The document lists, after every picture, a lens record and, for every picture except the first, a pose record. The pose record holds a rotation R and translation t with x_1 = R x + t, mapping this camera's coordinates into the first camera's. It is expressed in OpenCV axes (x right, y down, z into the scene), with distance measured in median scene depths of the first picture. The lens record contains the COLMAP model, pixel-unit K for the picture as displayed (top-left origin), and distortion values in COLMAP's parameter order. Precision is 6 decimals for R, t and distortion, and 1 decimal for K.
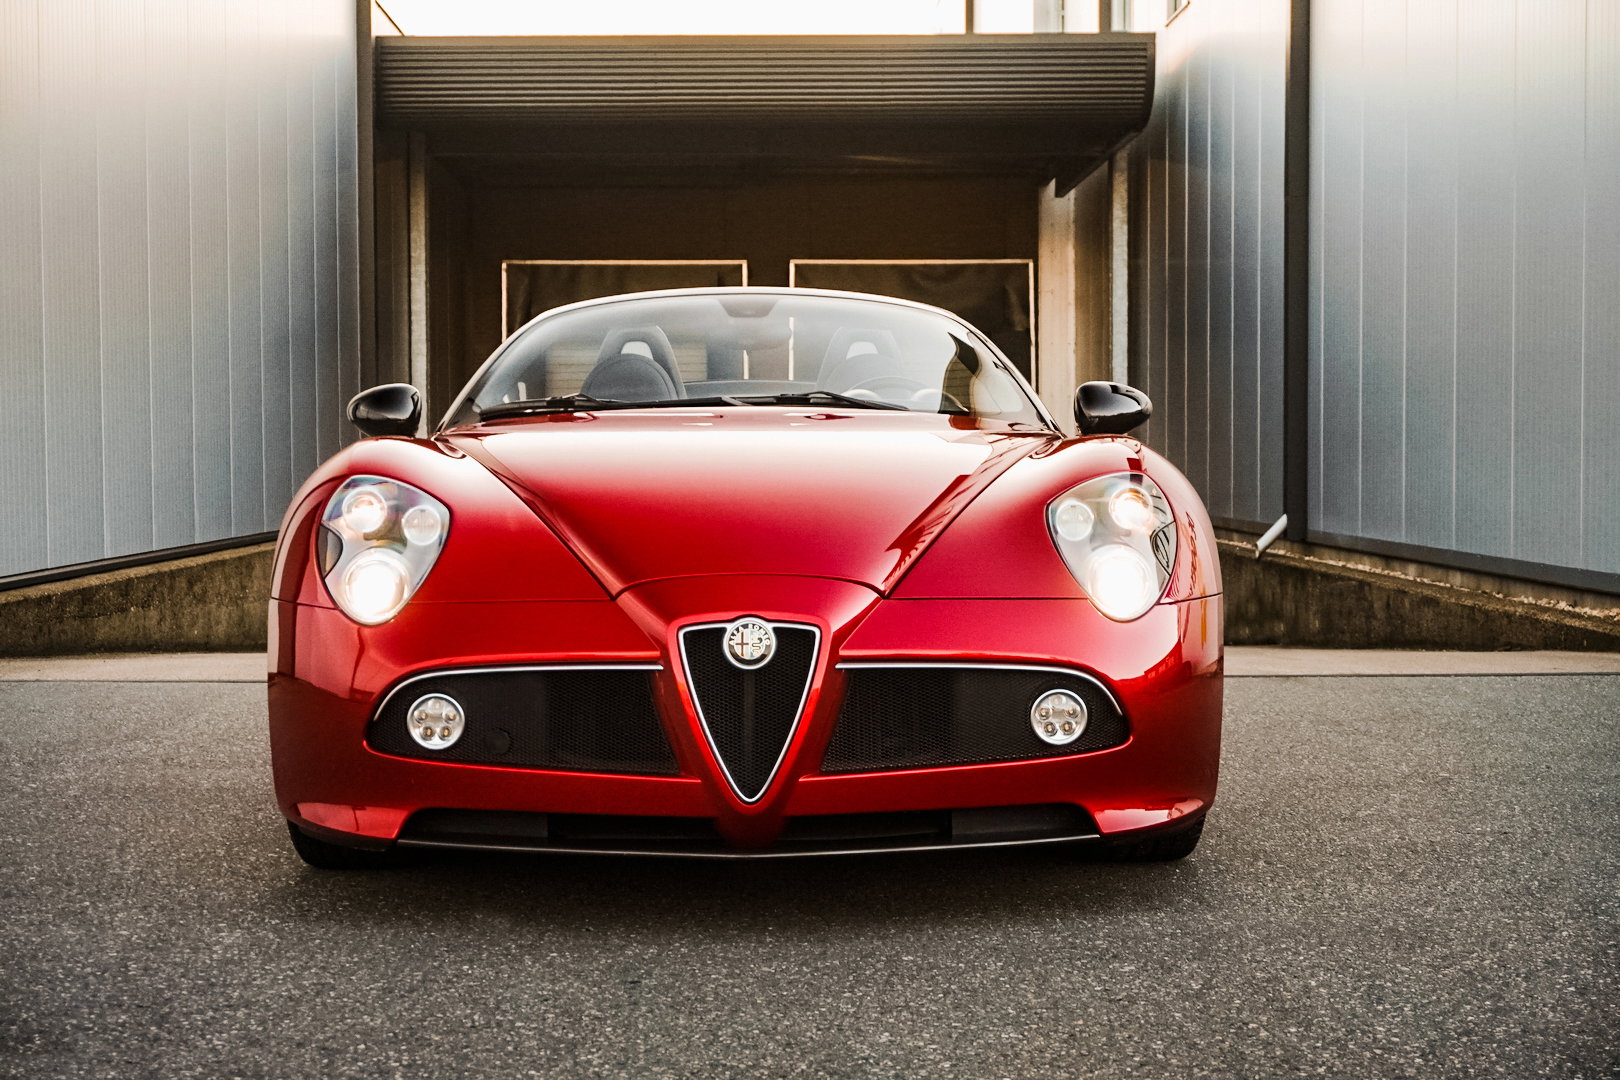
lens RADIAL K [[2265.2, 0, 814.5], [0, 2265.2, 548.4], [0, 0, 1]] dist [-0.009562, 0.000000]
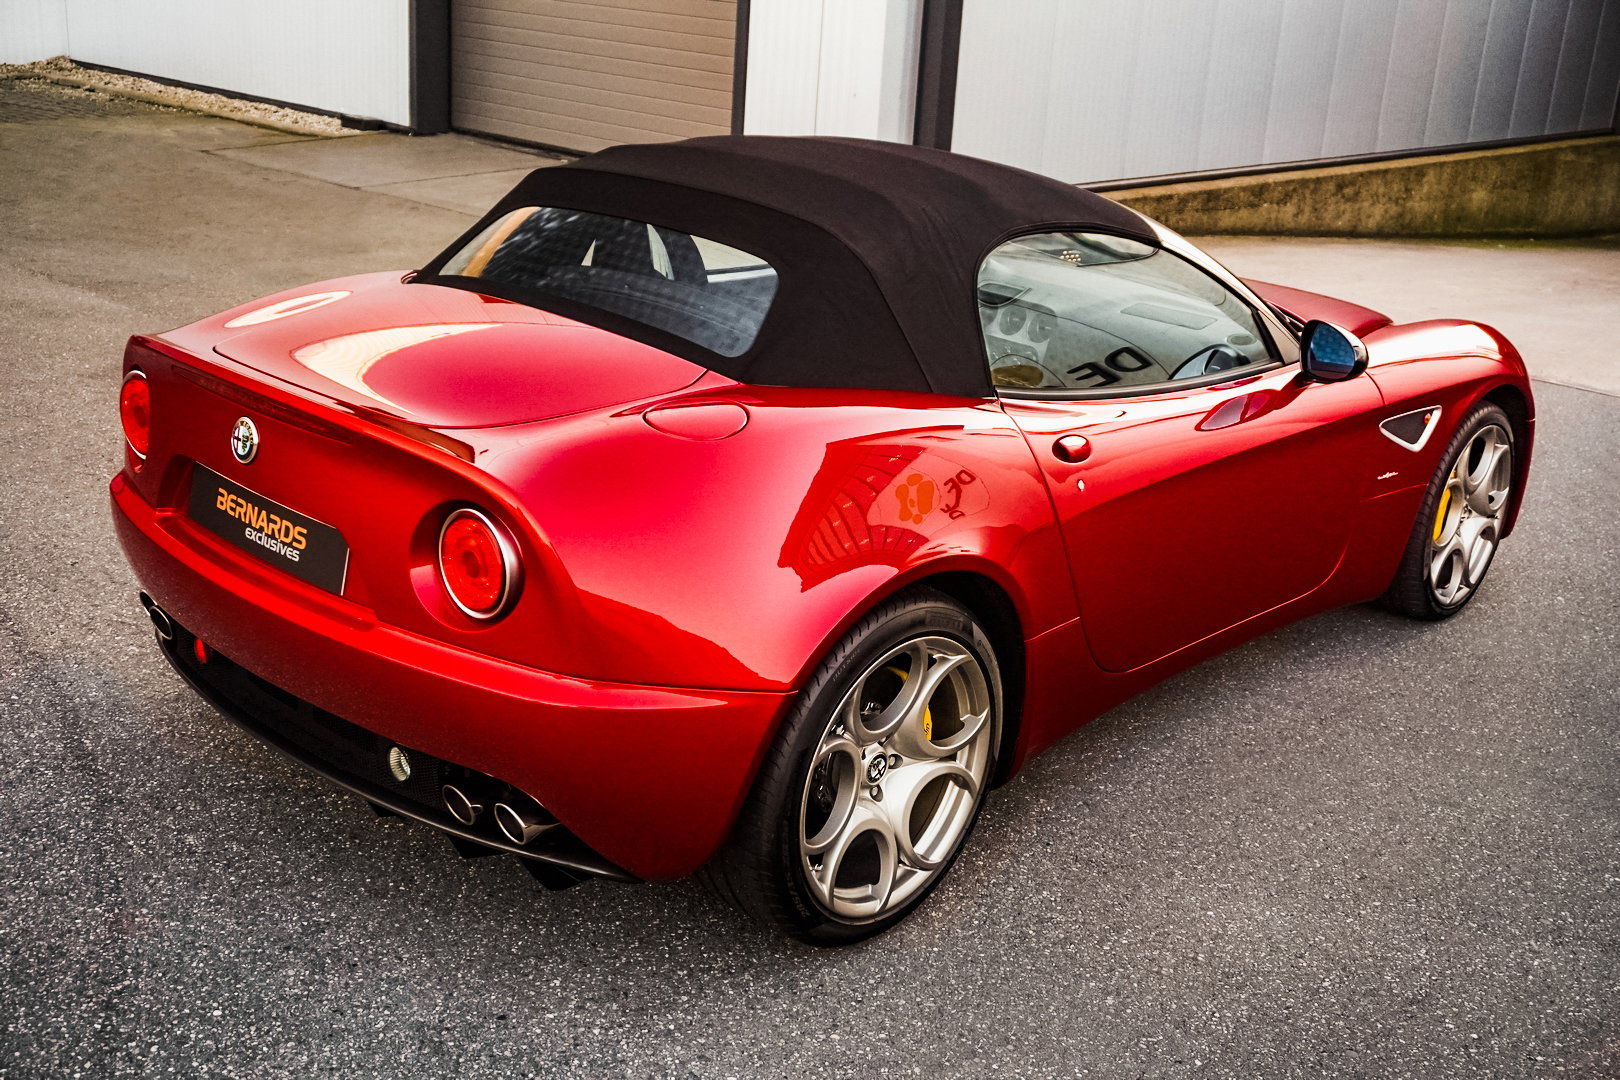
lens RADIAL K [[1709.1, 0, 815.2], [0, 1709.1, 529.7], [0, 0, 1]] dist [0.013747, 0.000000]
pose [[0.732478, 0.268267, -0.625706, 0.173698], [-0.097492, 0.950949, 0.293584, -0.054144], [0.673774, -0.154042, 0.722703, 0.009480]]
